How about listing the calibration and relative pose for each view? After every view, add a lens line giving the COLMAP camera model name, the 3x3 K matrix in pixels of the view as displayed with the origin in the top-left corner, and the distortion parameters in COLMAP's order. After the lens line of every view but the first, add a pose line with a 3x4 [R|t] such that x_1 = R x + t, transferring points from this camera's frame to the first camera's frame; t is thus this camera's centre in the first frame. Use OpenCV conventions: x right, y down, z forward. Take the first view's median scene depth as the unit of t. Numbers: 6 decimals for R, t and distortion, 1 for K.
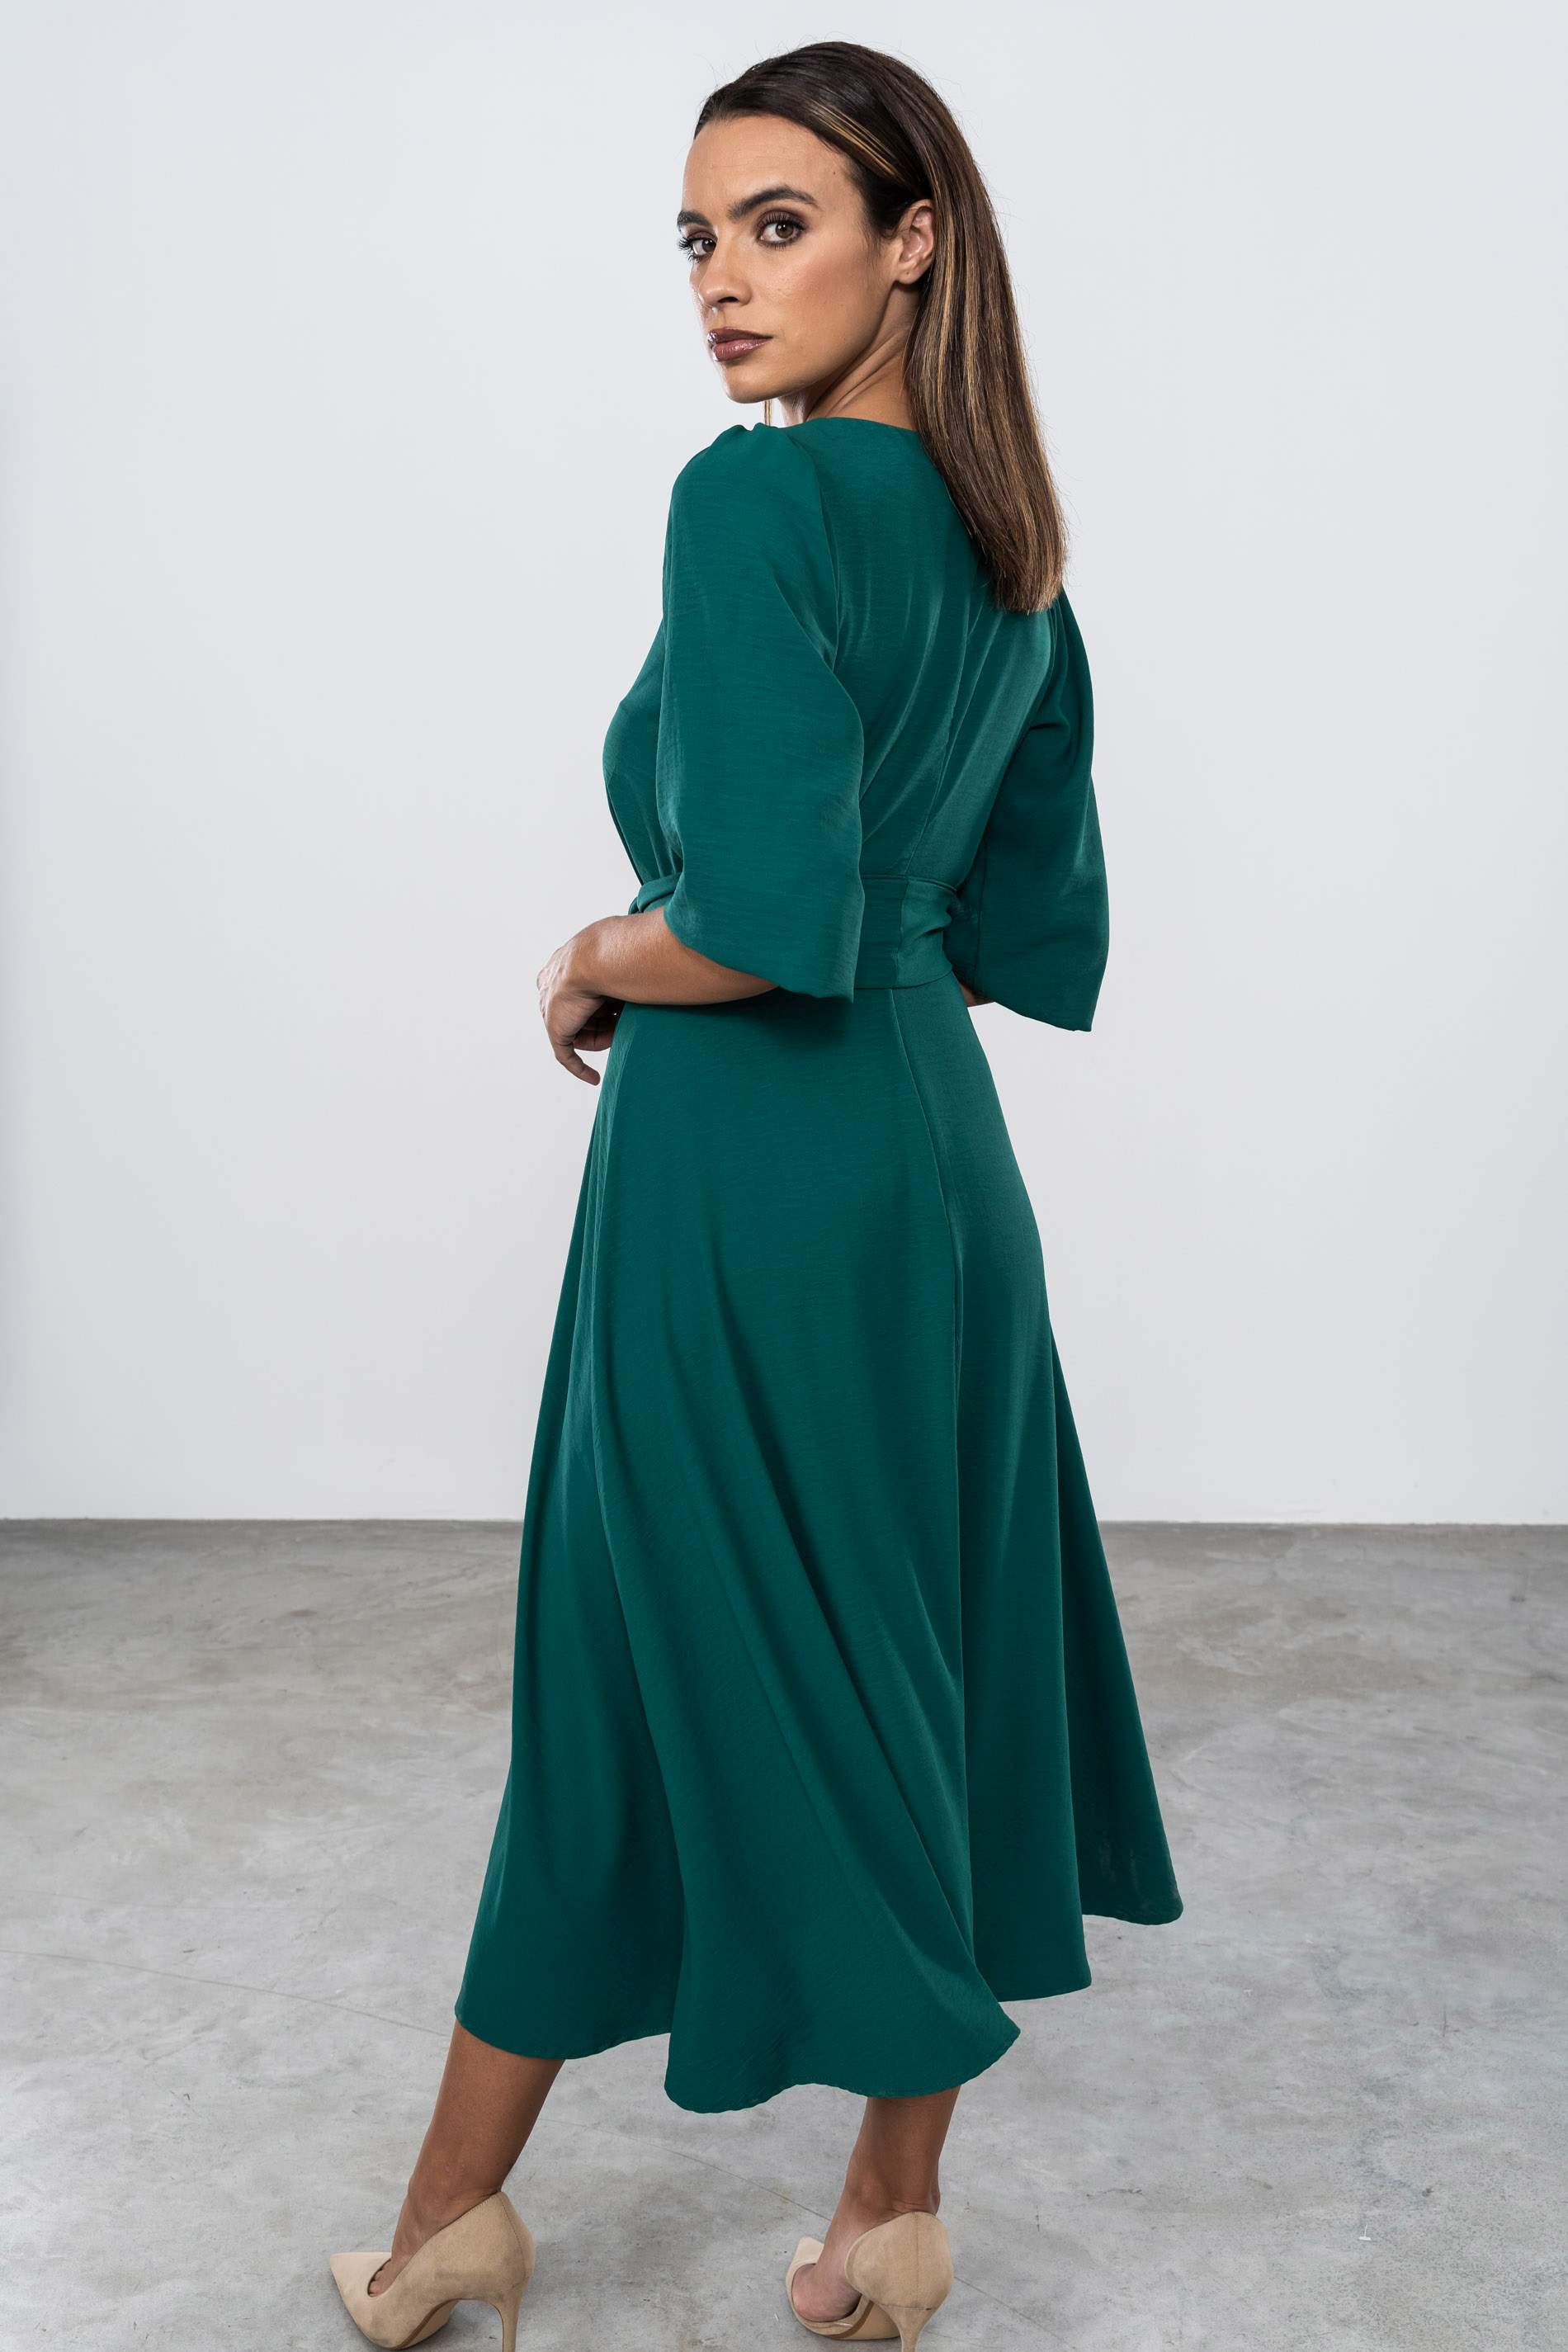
lens RADIAL K [[2400.6, 0, 784.0], [0, 2400.6, 1176.0], [0, 0, 1]] dist [-0.000573, 0.004983]
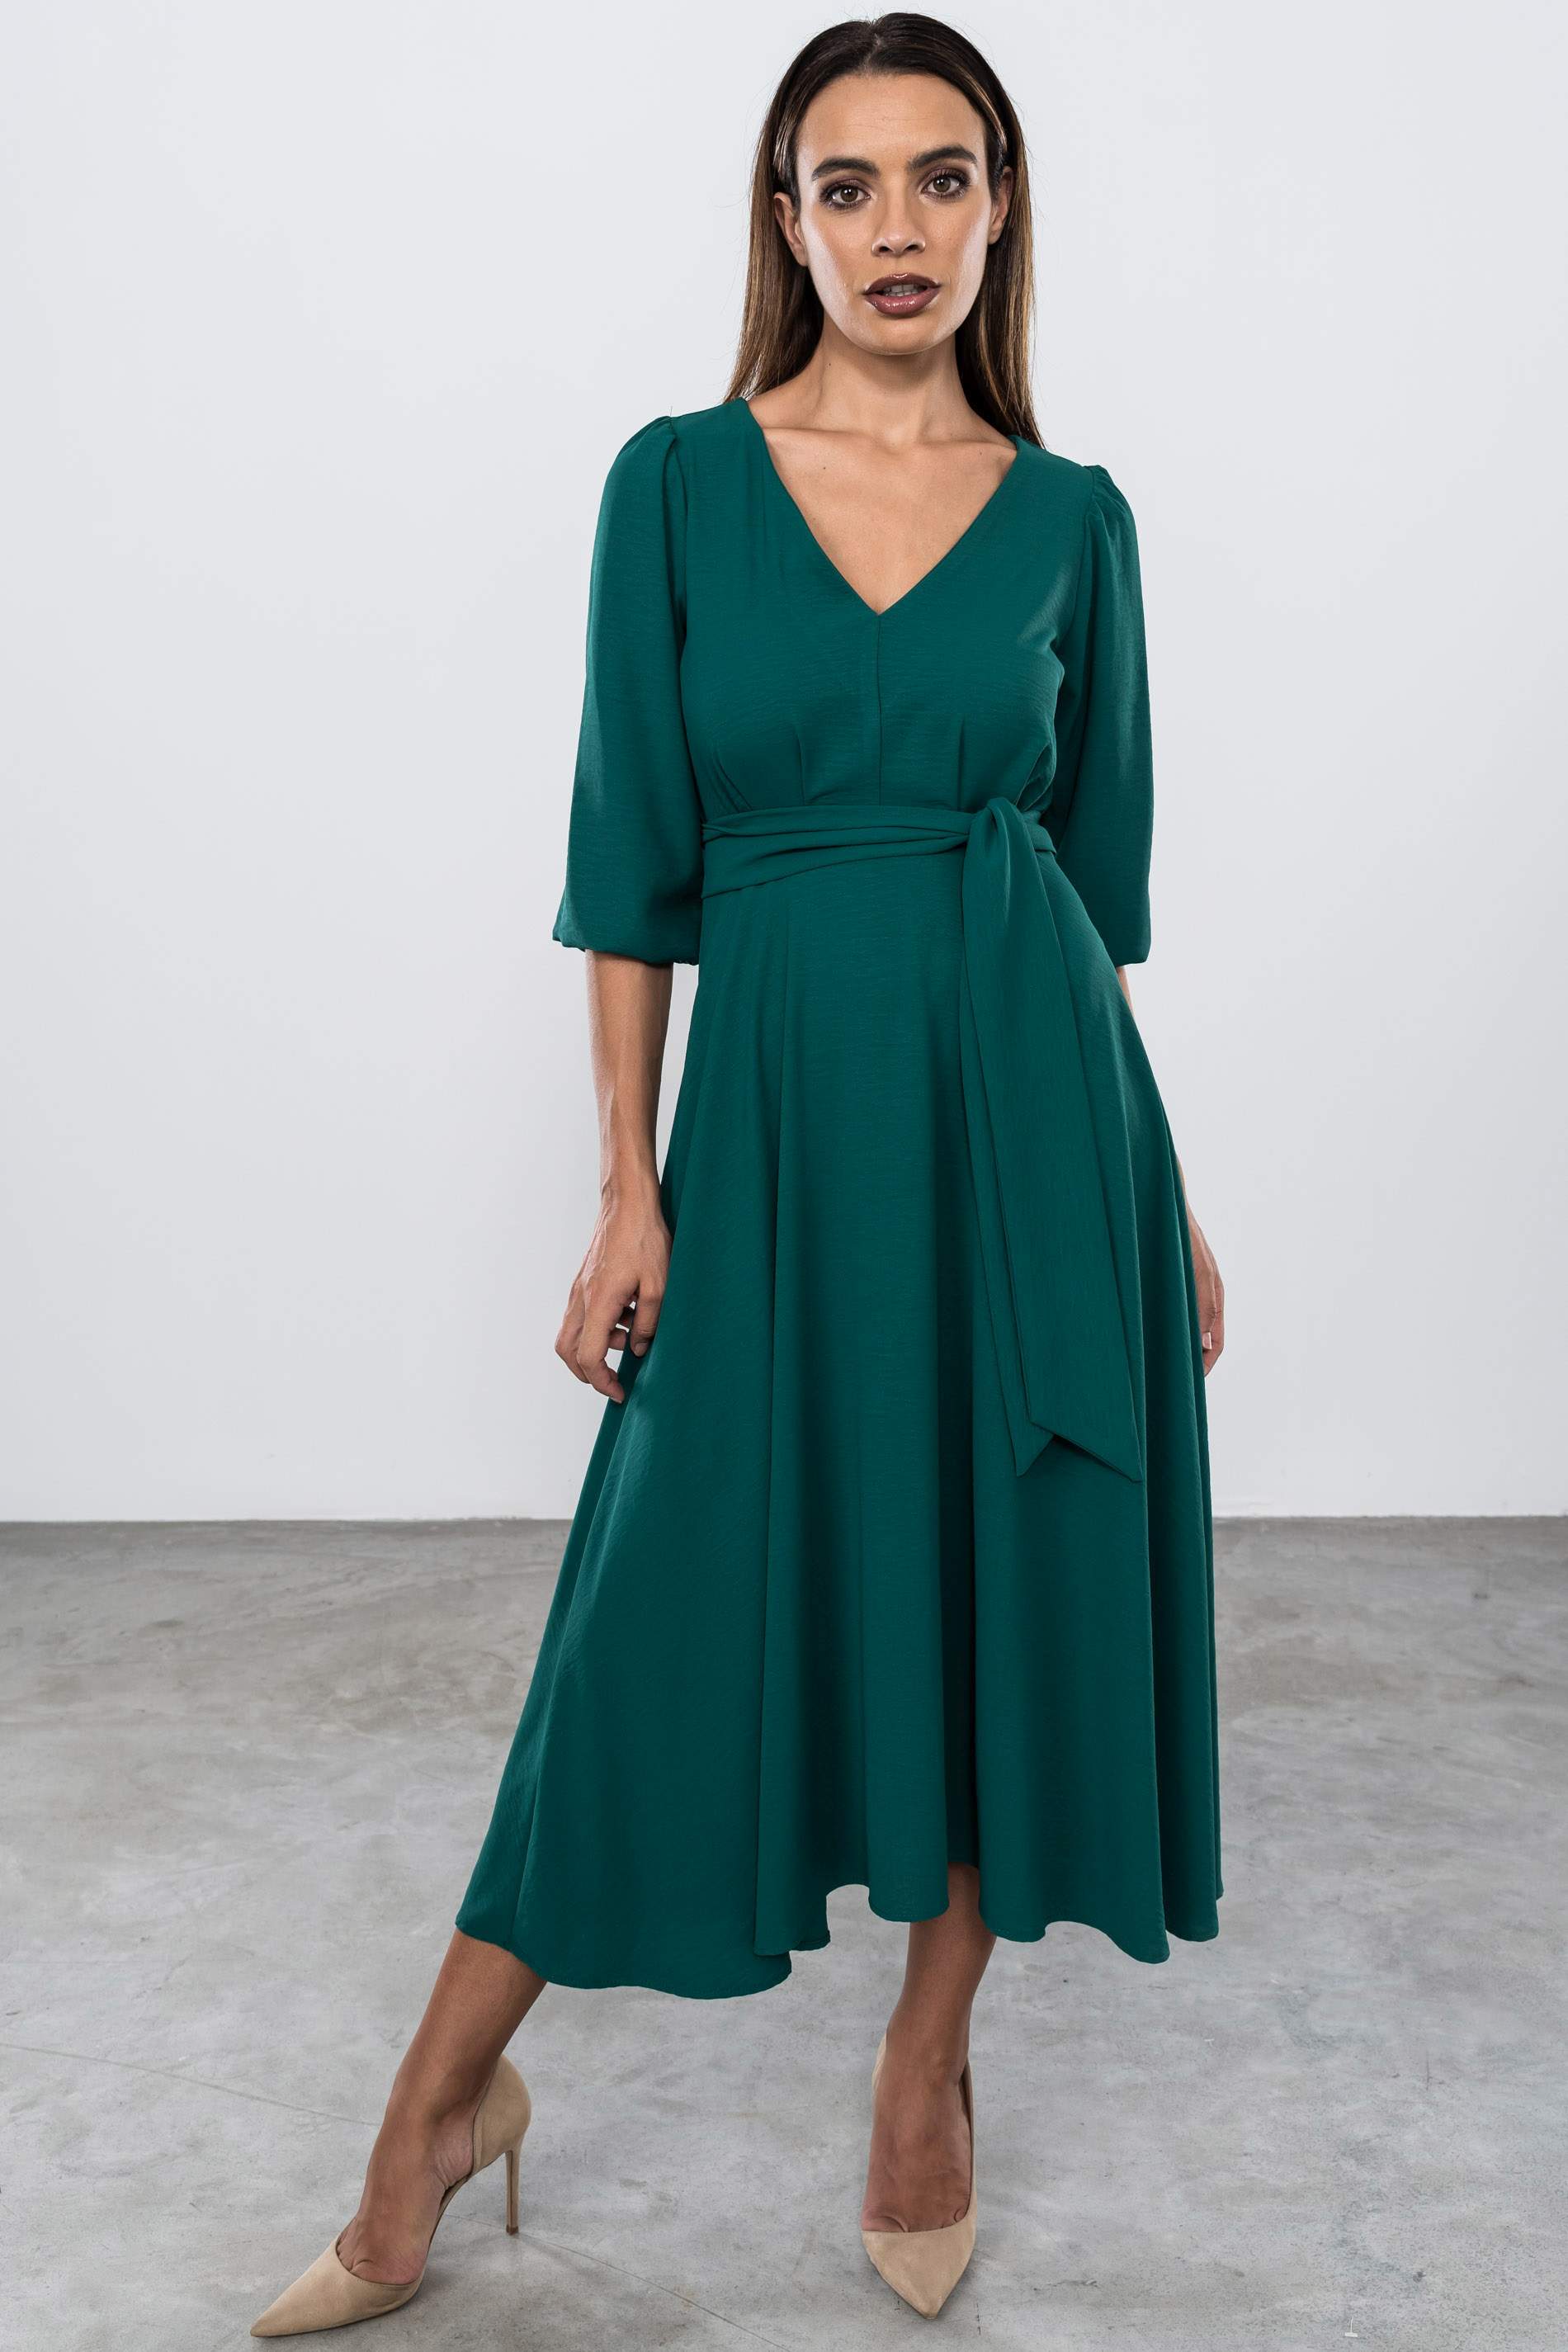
lens RADIAL K [[2306.5, 0, 784.0], [0, 2306.5, 1176.0], [0, 0, 1]] dist [-0.005972, -0.008574]
pose [[0.999550, -0.002898, 0.029870, 0.008726], [0.003005, 0.999989, -0.003531, 0.017039], [-0.029859, 0.003619, 0.999548, 0.126513]]
